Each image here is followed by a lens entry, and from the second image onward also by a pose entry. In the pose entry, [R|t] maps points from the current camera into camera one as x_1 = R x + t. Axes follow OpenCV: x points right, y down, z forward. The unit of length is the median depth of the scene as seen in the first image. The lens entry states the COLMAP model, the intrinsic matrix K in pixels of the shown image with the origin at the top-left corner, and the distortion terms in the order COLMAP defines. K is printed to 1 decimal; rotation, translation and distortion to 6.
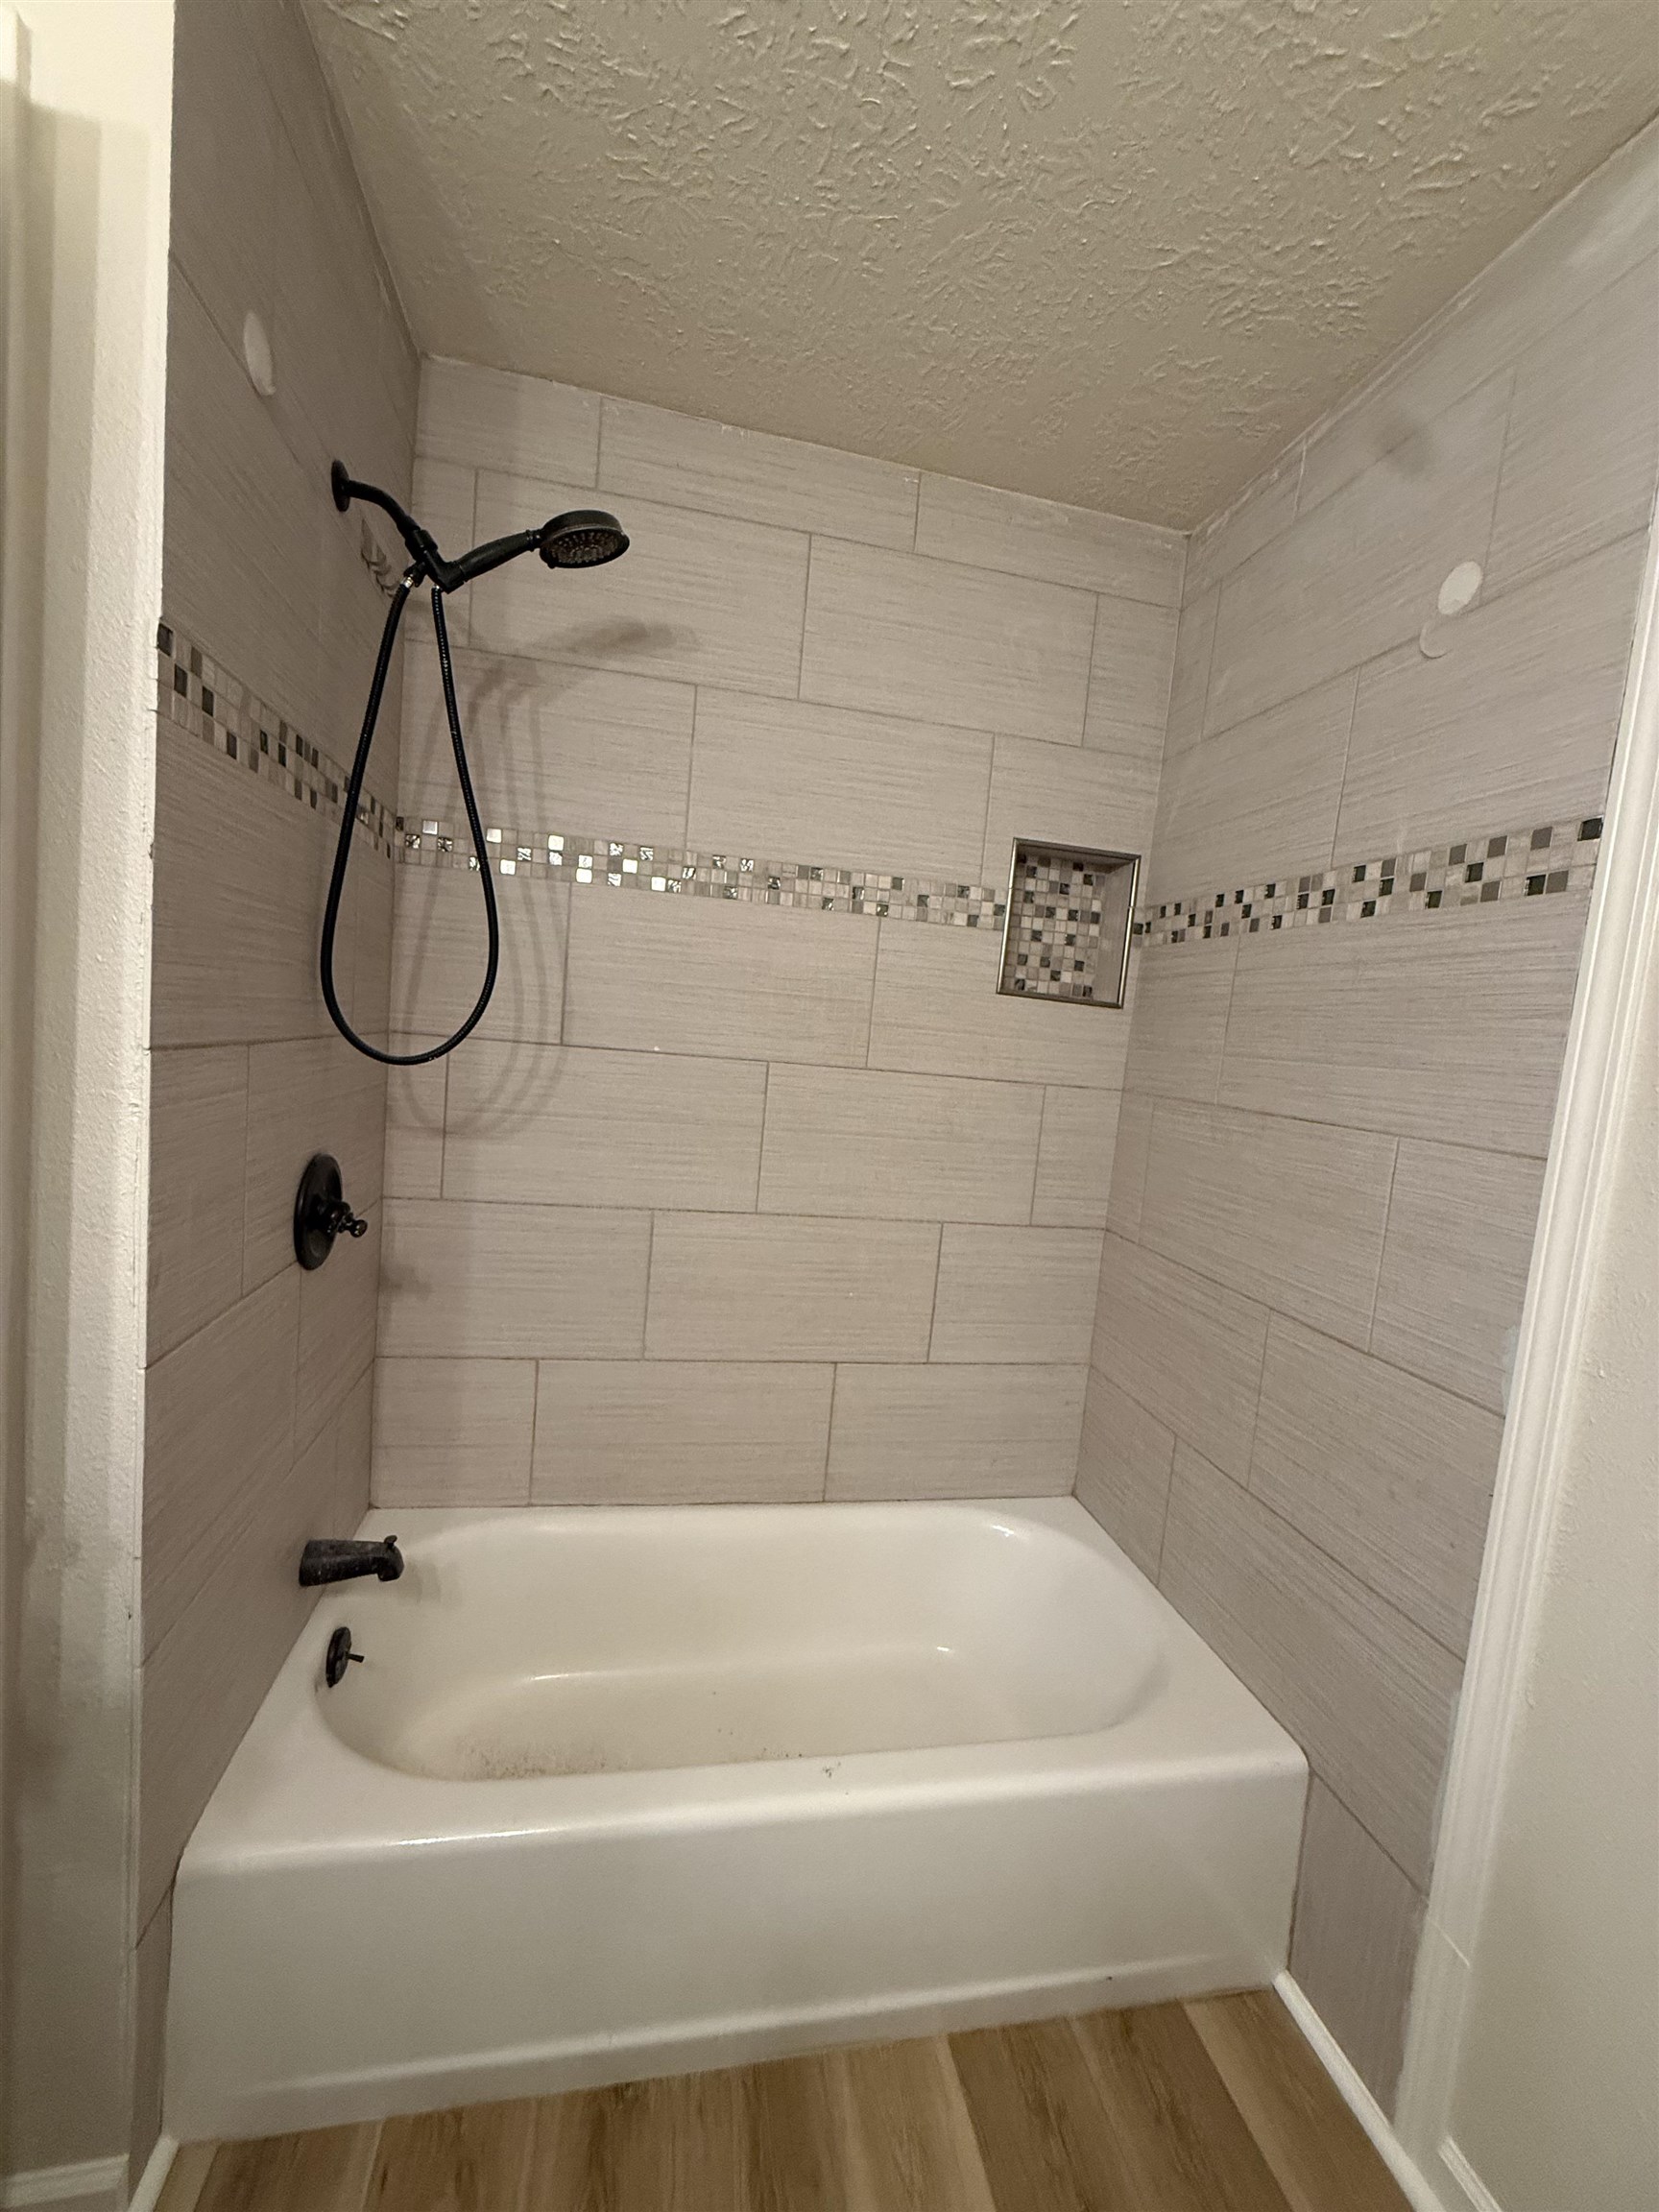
lens RADIAL K [[880.7, 0, 830.2], [0, 880.7, 1106.2], [0, 0, 1]] dist [0.000375, 0.000143]
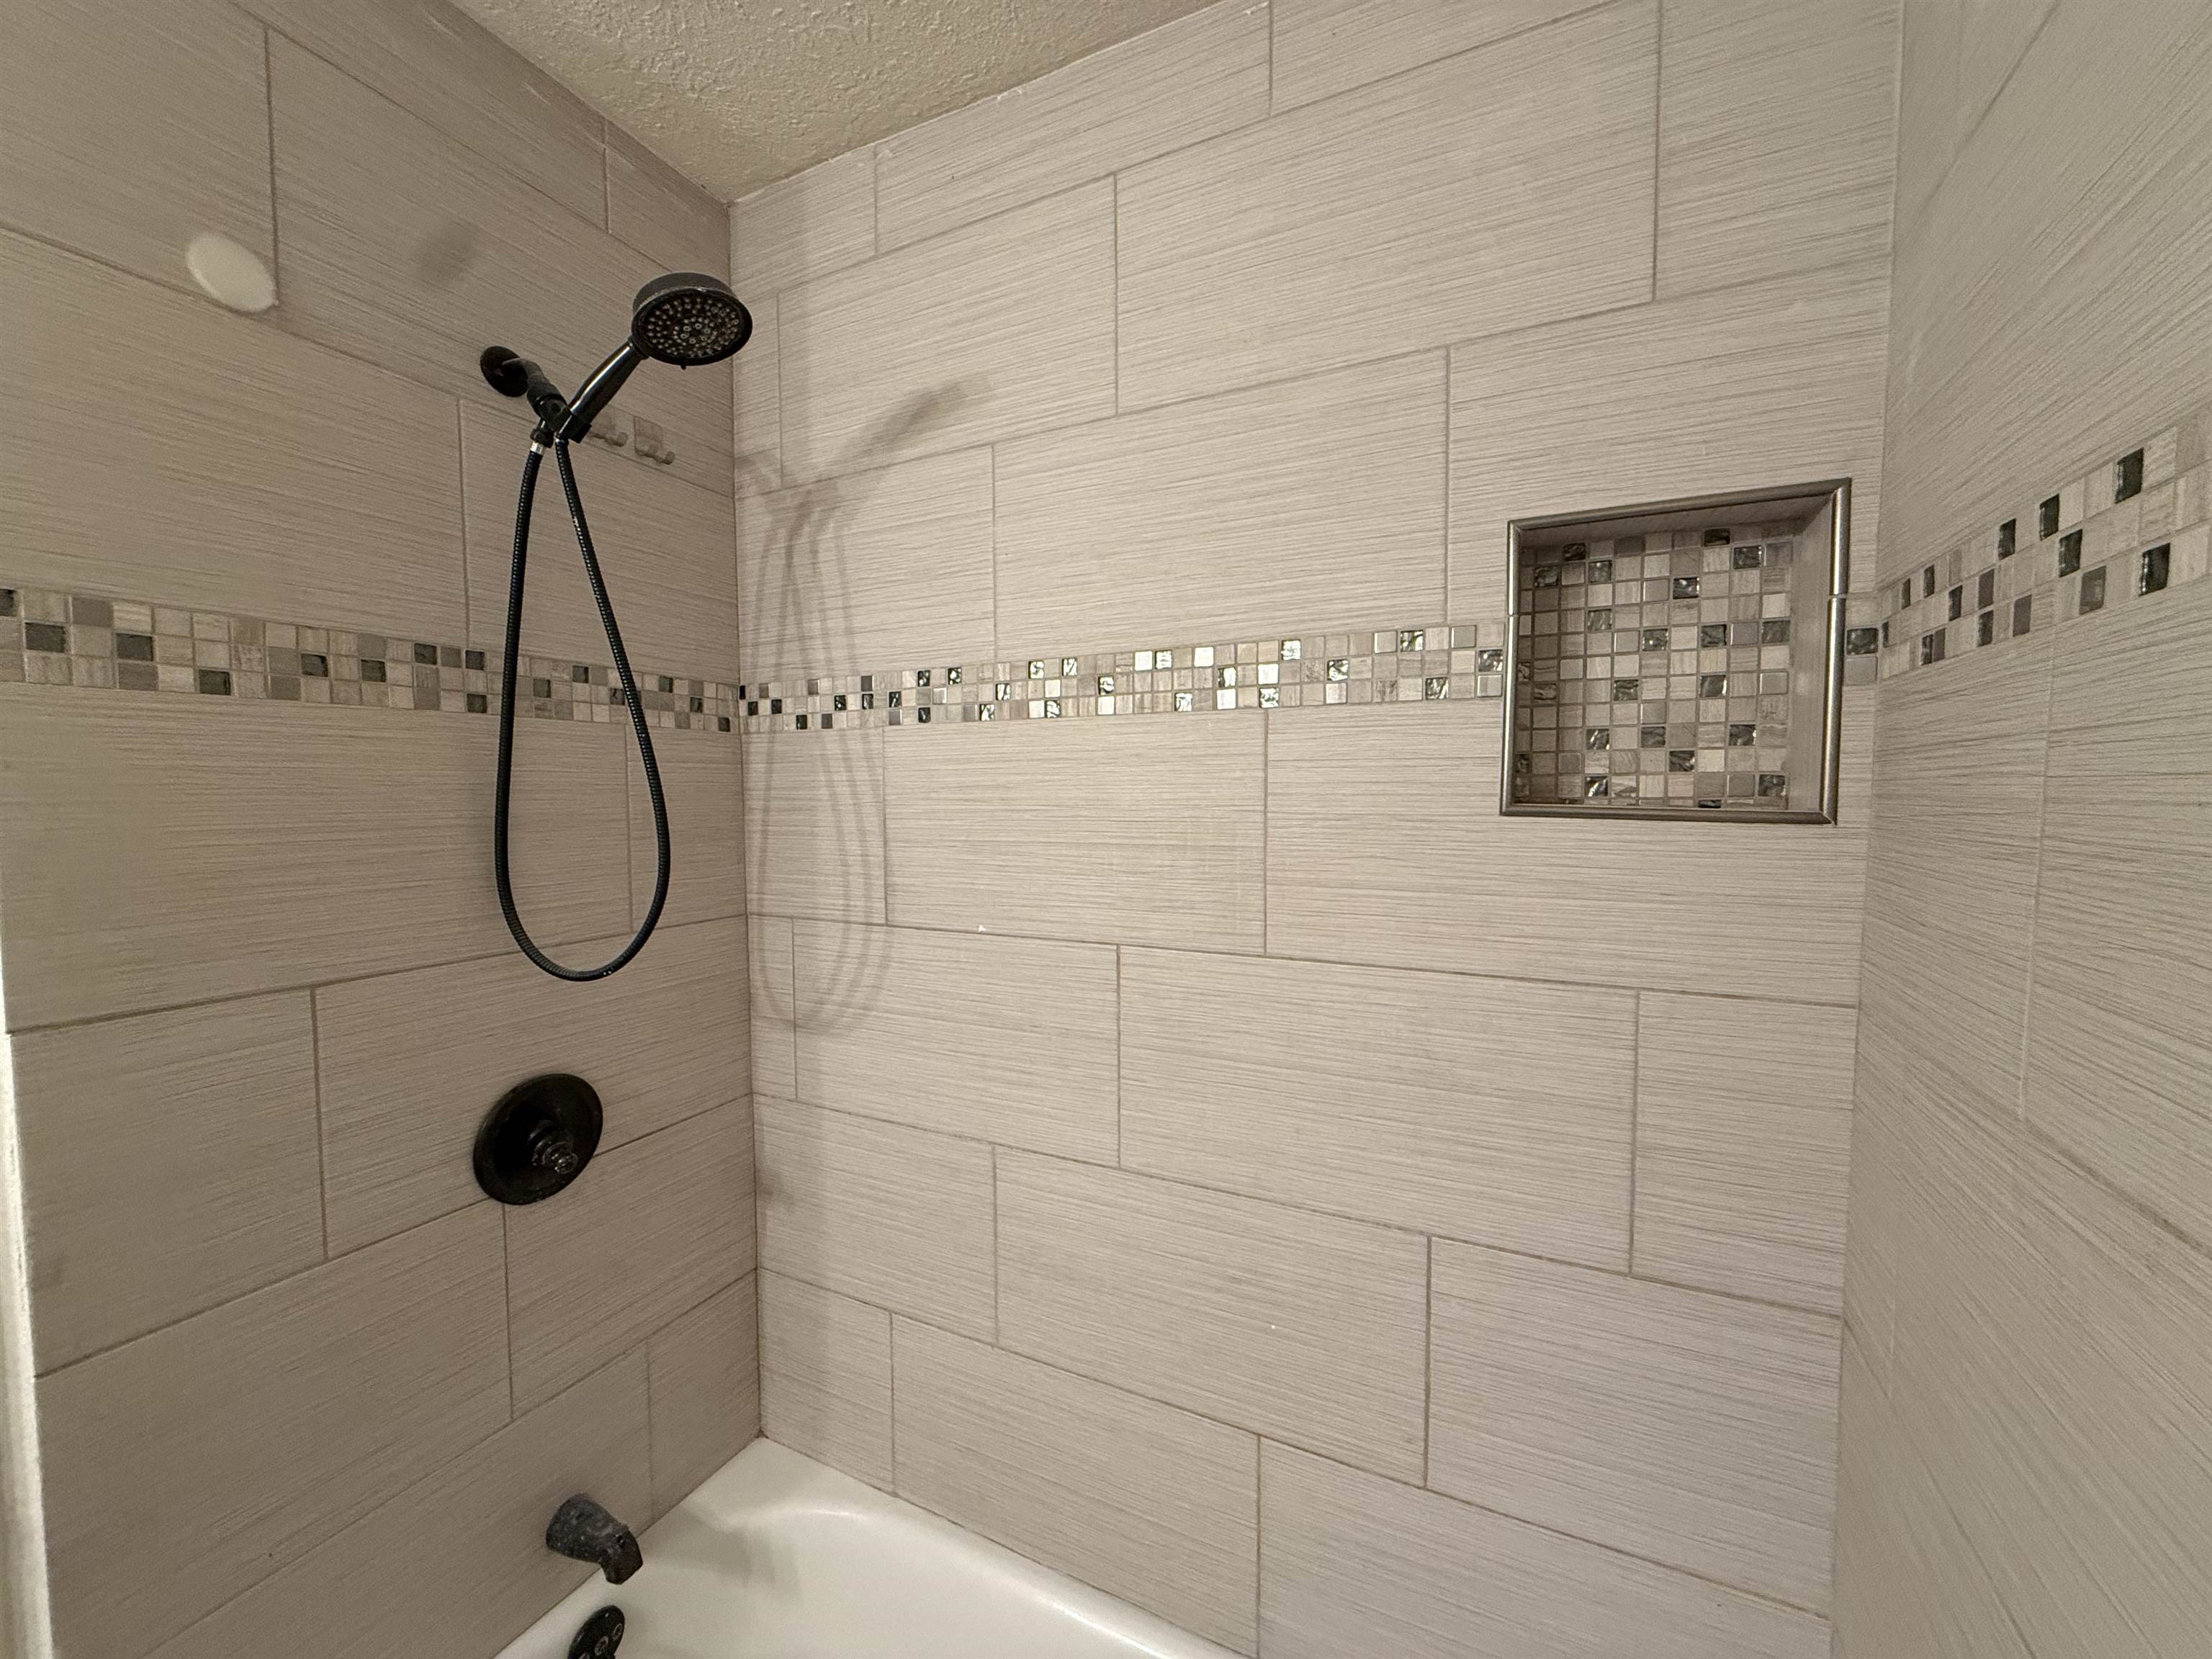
lens RADIAL K [[880.7, 0, 1103.3], [0, 880.7, 832.8], [0, 0, 1]] dist [0.000375, 0.000143]
pose [[0.787378, -0.060288, -0.613516, 0.341274], [0.019477, 0.997142, -0.072990, -0.087710], [0.616163, 0.045521, 0.786302, 0.459946]]
